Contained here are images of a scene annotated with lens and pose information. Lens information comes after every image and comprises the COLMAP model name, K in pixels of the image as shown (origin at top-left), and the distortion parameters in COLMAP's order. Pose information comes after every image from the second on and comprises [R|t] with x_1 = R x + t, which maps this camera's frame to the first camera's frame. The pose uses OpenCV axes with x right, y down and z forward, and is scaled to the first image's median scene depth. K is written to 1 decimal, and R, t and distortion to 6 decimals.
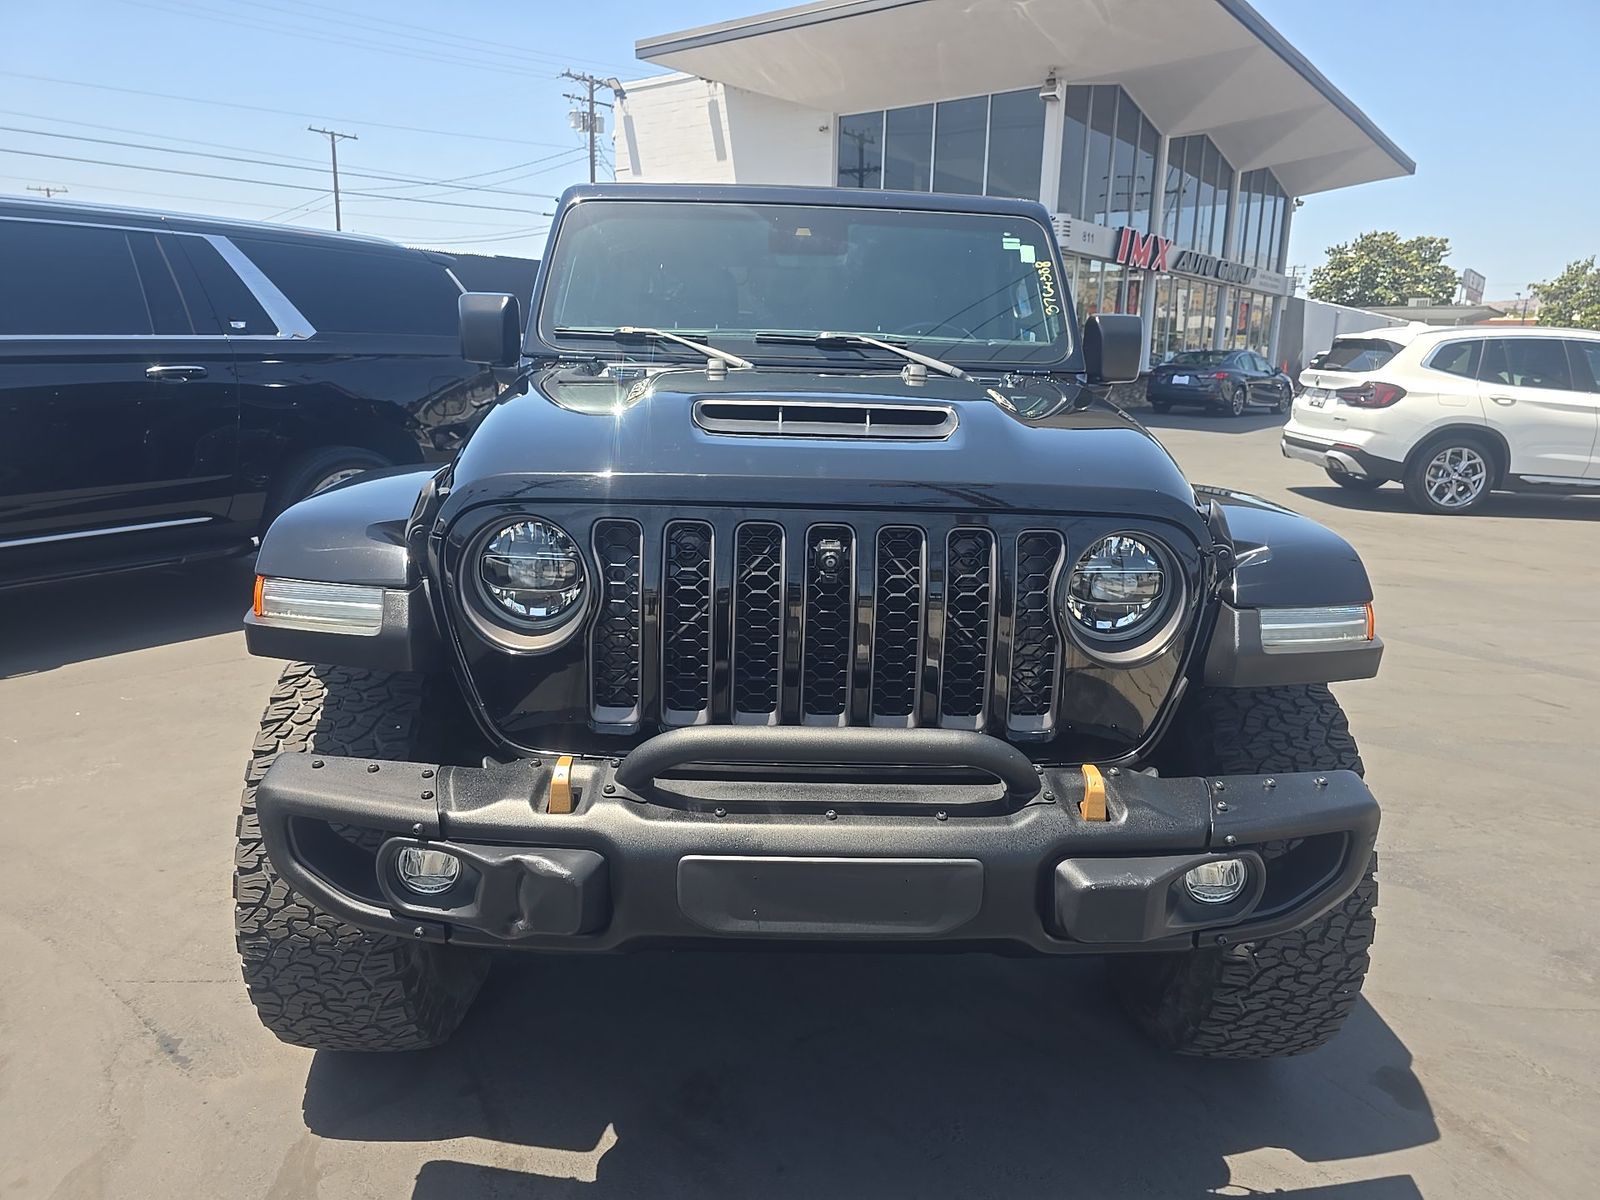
lens RADIAL K [[1083.9, 0, 800.0], [0, 1083.9, 600.0], [0, 0, 1]] dist [0.058868, -0.055965]
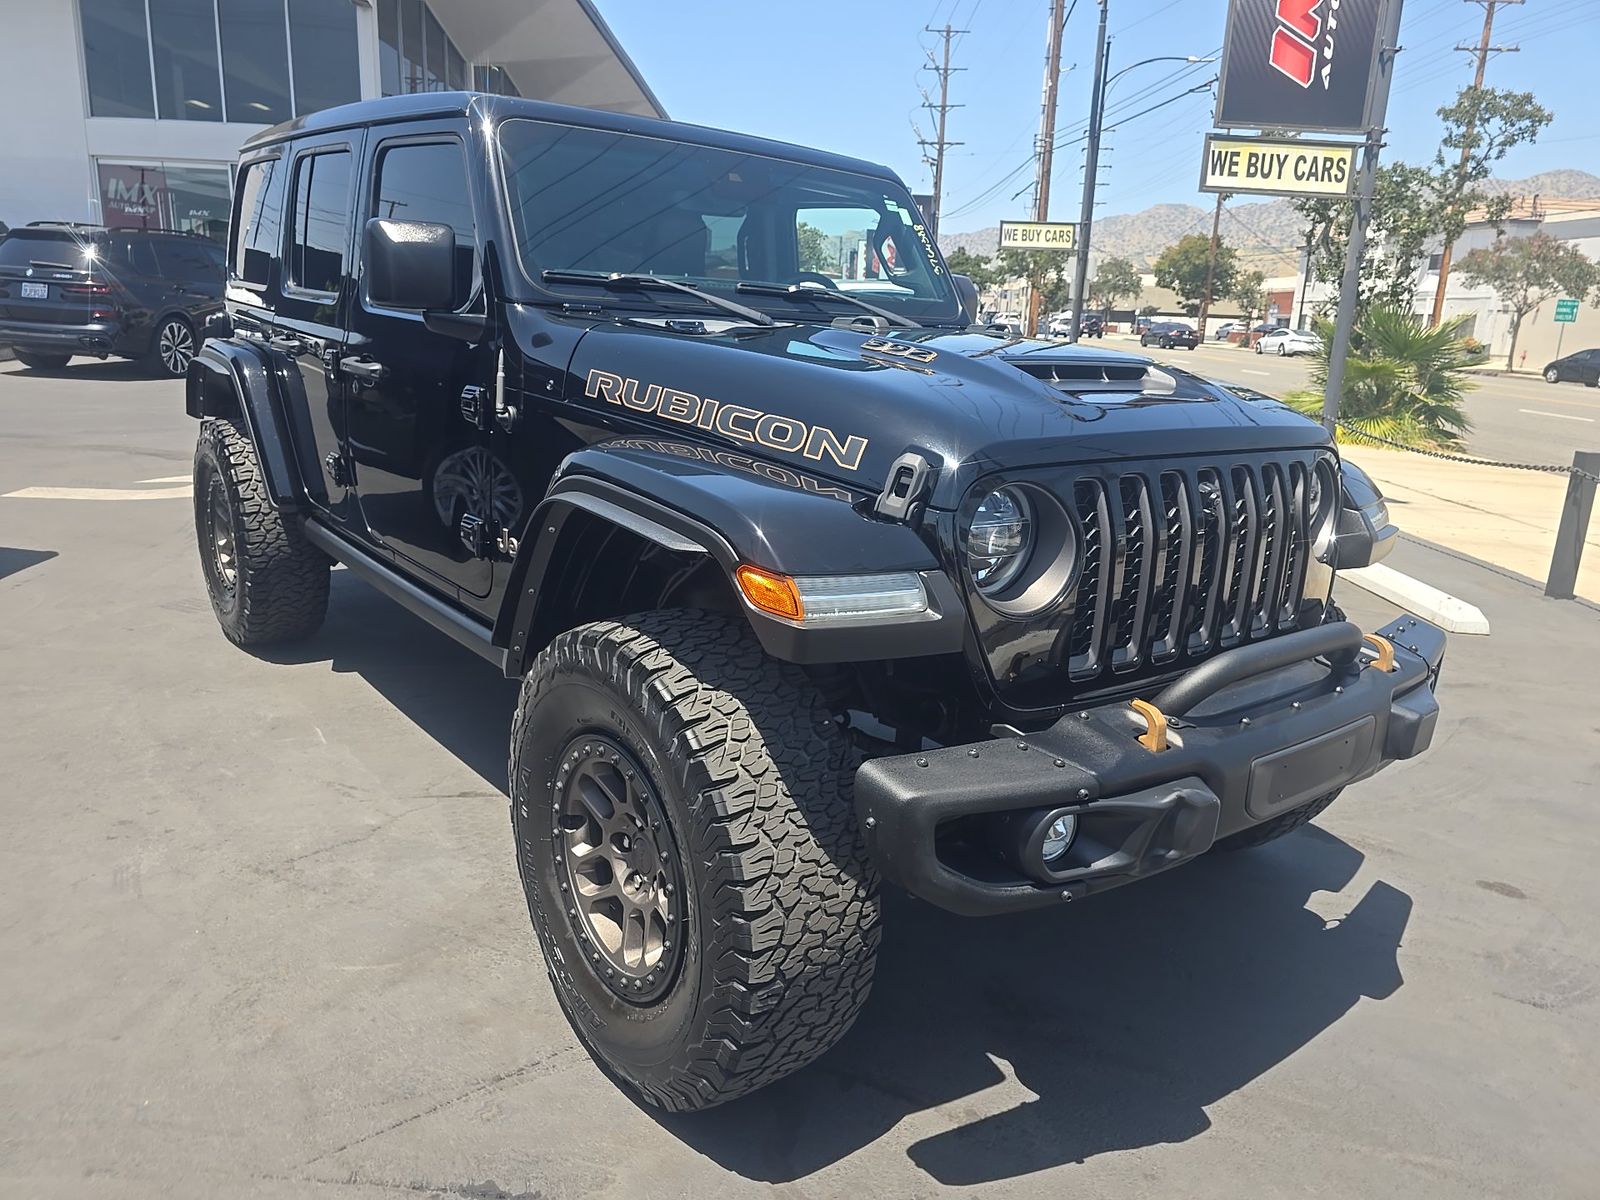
lens RADIAL K [[1092.0, 0, 802.3], [0, 1092.0, 590.1], [0, 0, 1]] dist [0.030559, -0.001520]
pose [[0.796977, -0.131399, 0.589544, -0.573750], [0.100914, 0.991298, 0.084522, -0.047030], [-0.595520, -0.007868, 0.803302, 0.169381]]
